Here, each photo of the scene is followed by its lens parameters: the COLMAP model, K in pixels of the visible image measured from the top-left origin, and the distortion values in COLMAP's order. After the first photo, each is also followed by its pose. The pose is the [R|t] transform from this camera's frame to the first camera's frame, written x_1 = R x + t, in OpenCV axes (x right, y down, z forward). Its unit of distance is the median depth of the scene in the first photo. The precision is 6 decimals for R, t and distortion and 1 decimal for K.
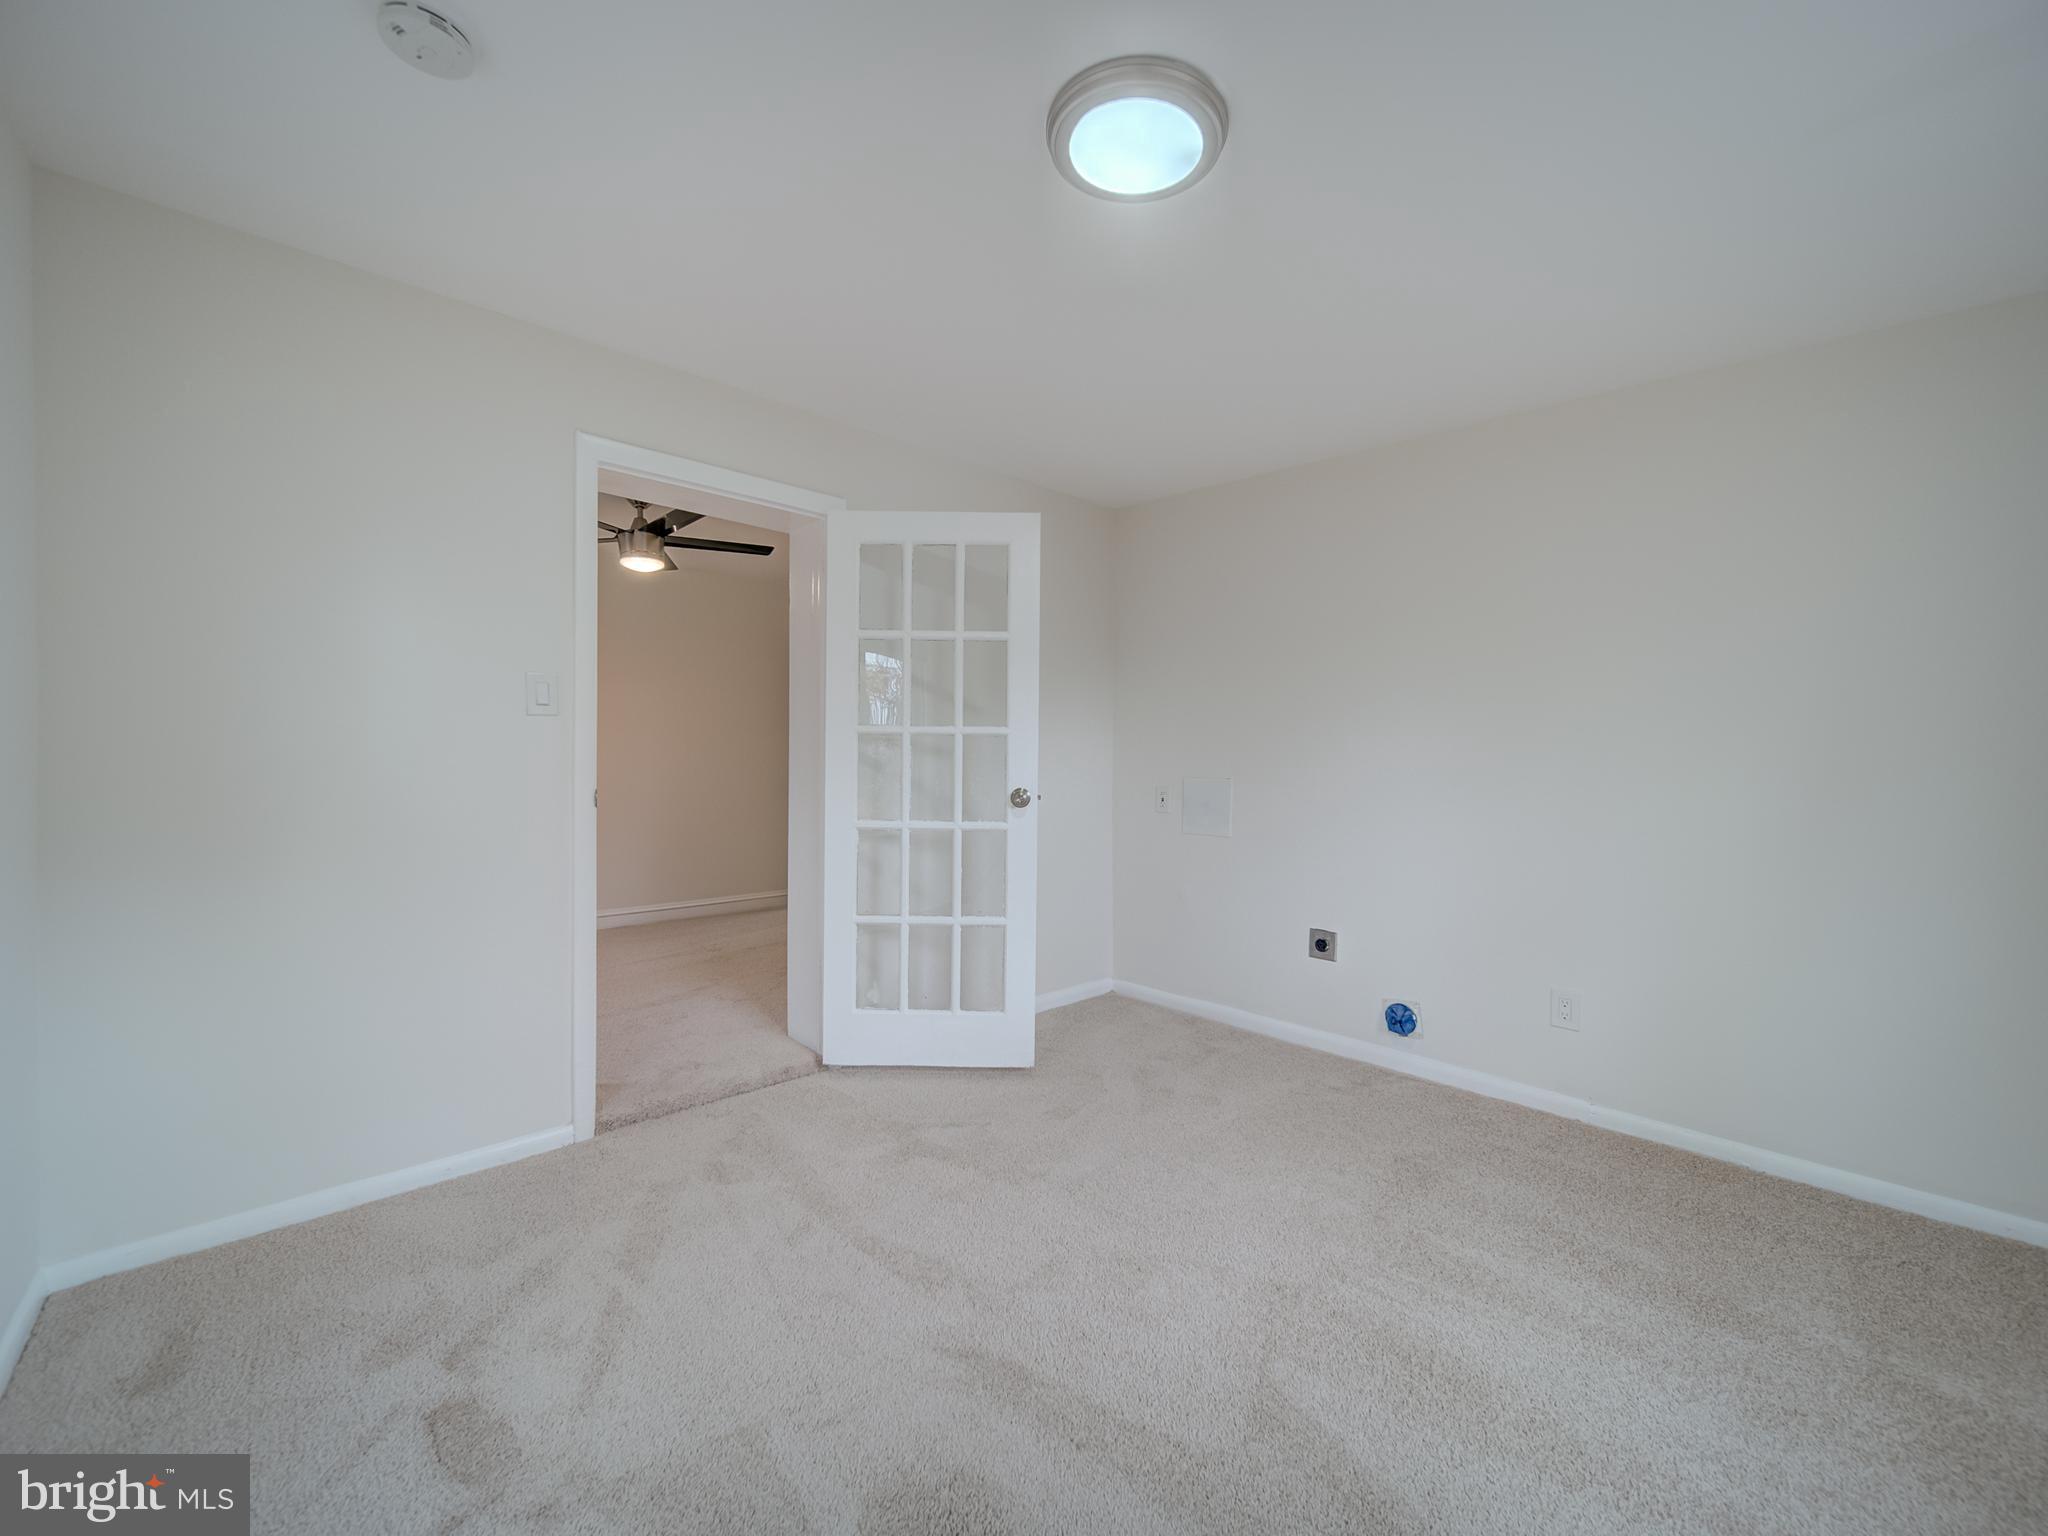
lens RADIAL K [[804.8, 0, 1028.3], [0, 804.8, 772.1], [0, 0, 1]] dist [-0.000344, -0.000927]
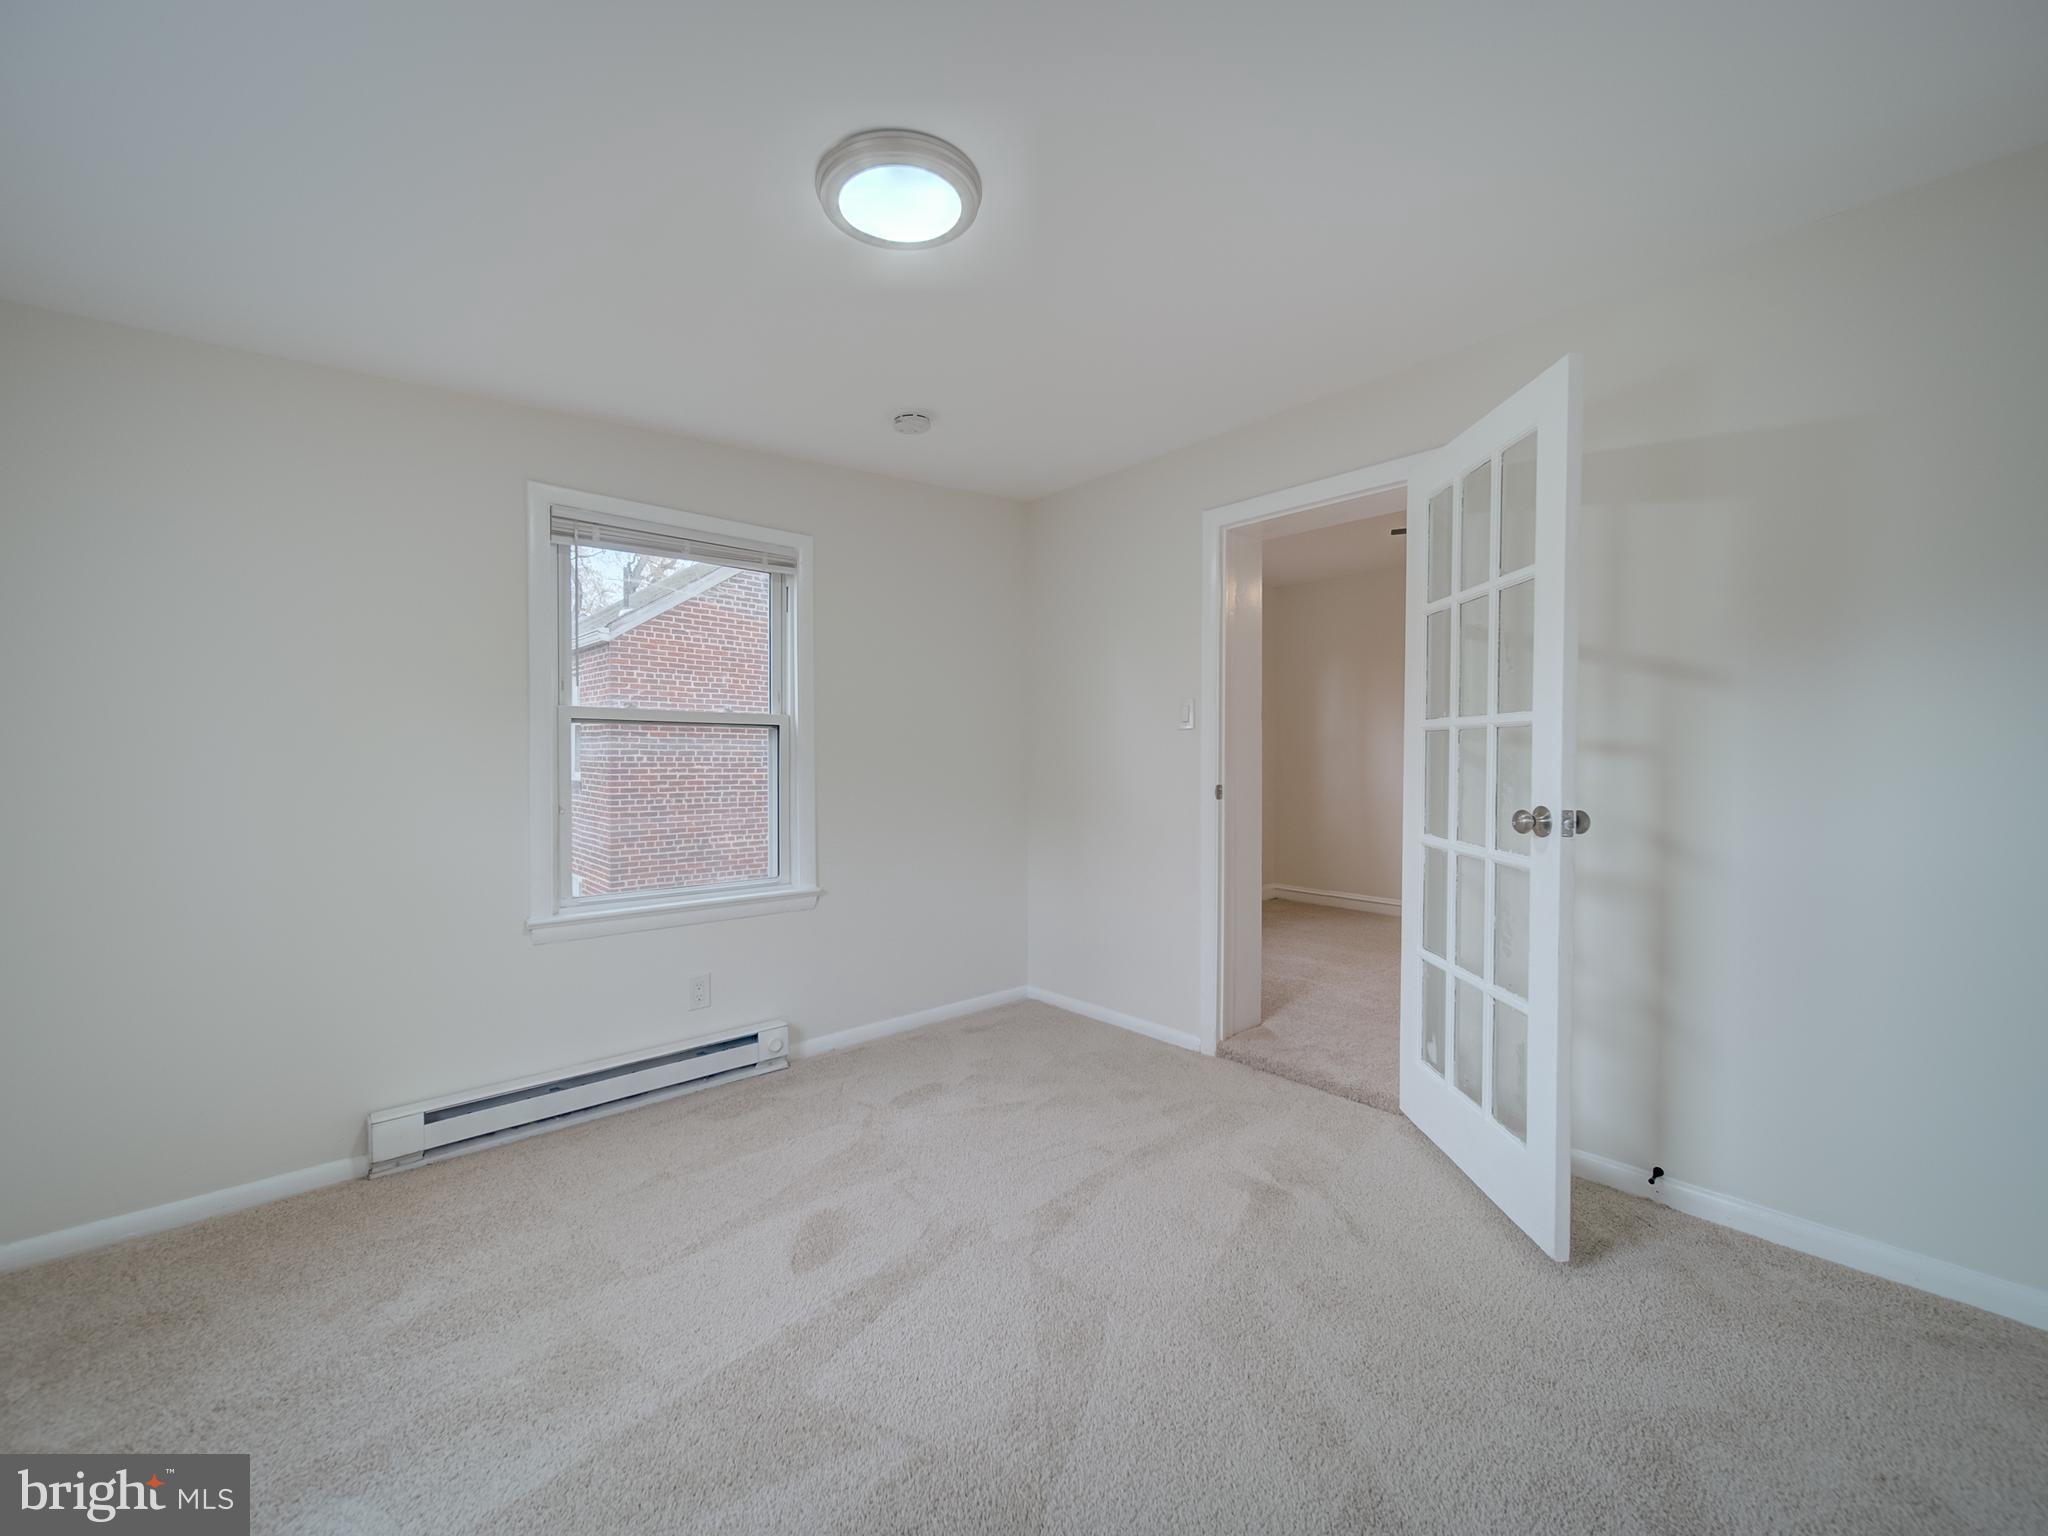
lens RADIAL K [[804.8, 0, 1028.3], [0, 804.8, 772.1], [0, 0, 1]] dist [-0.000344, -0.000927]
pose [[-0.008875, 0.010610, -0.999904, 0.696191], [-0.012459, 0.999865, 0.010721, -0.008562], [0.999883, 0.012553, -0.008742, 0.667839]]
